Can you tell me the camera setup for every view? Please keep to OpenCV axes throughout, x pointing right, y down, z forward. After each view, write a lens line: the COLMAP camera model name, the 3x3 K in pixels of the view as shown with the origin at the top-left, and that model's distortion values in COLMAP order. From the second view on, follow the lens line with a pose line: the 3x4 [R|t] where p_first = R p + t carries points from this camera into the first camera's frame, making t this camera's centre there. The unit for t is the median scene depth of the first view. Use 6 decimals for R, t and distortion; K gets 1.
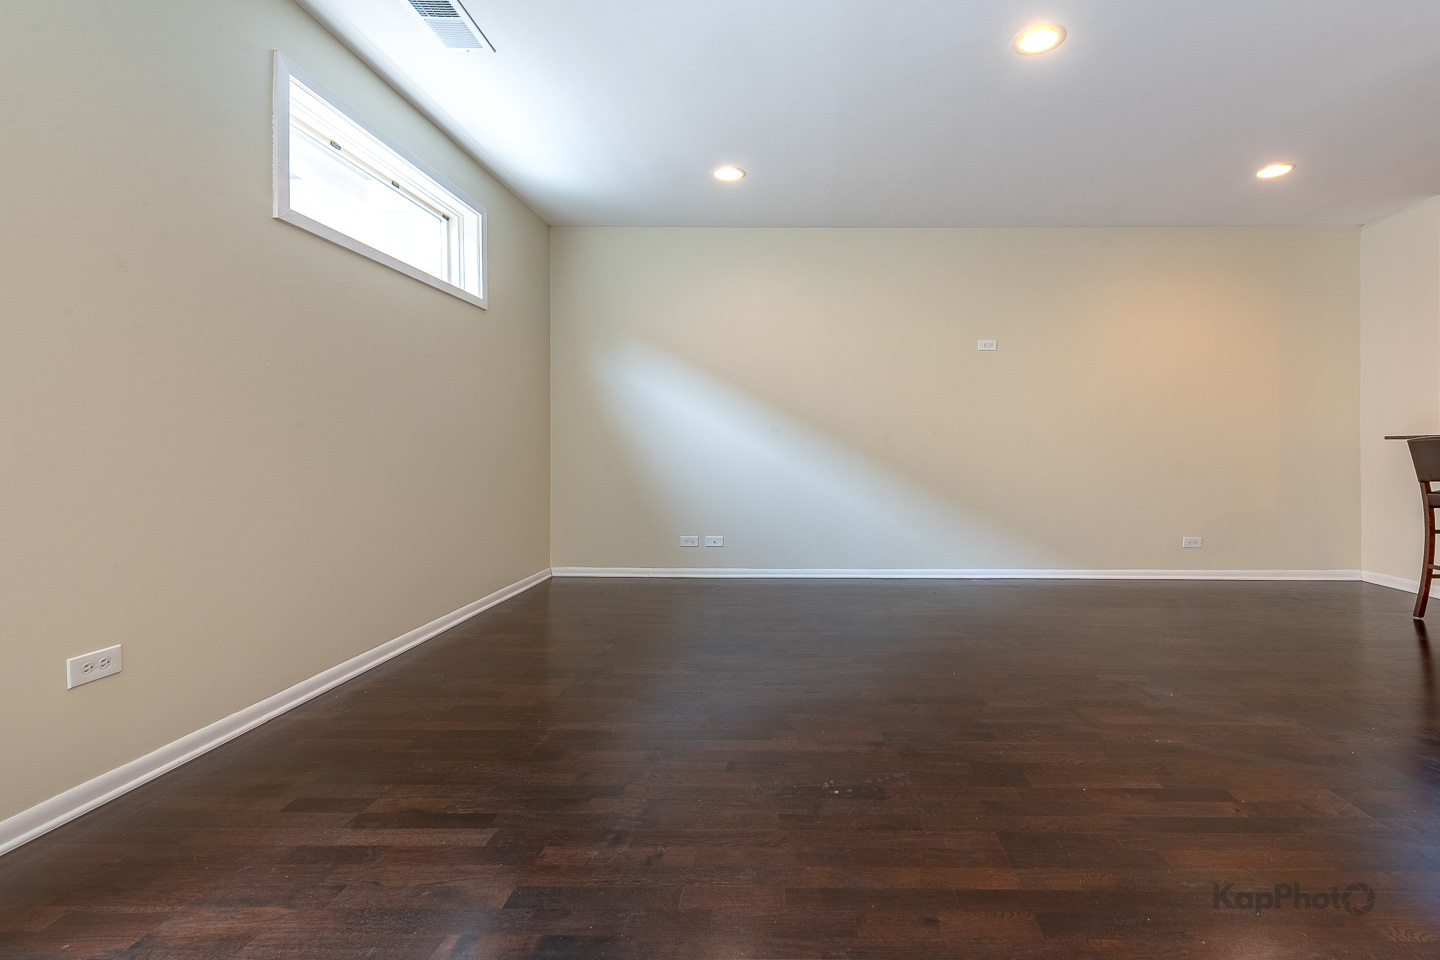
lens RADIAL K [[612.8, 0, 797.9], [0, 612.8, 465.9], [0, 0, 1]] dist [0.001555, 0.000062]
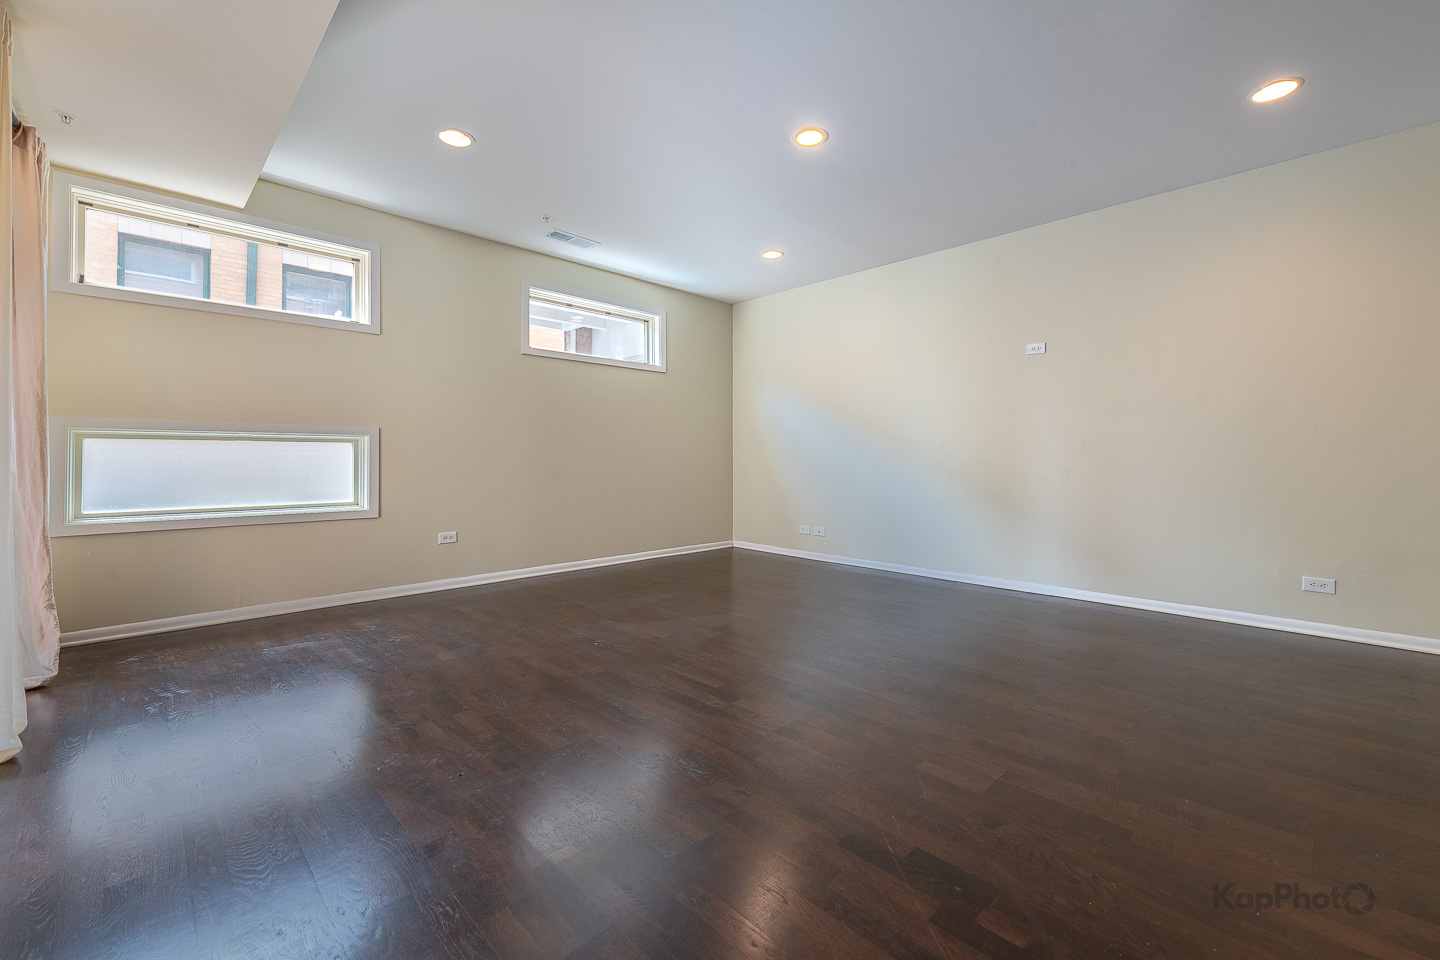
lens RADIAL K [[598.4, 0, 723.3], [0, 598.4, 455.9], [0, 0, 1]] dist [0.002463, 0.000008]
pose [[0.707138, -0.003402, -0.707067, 0.735659], [-0.019423, 0.999518, -0.024234, 0.003404], [0.706809, 0.030870, 0.706731, -0.004536]]
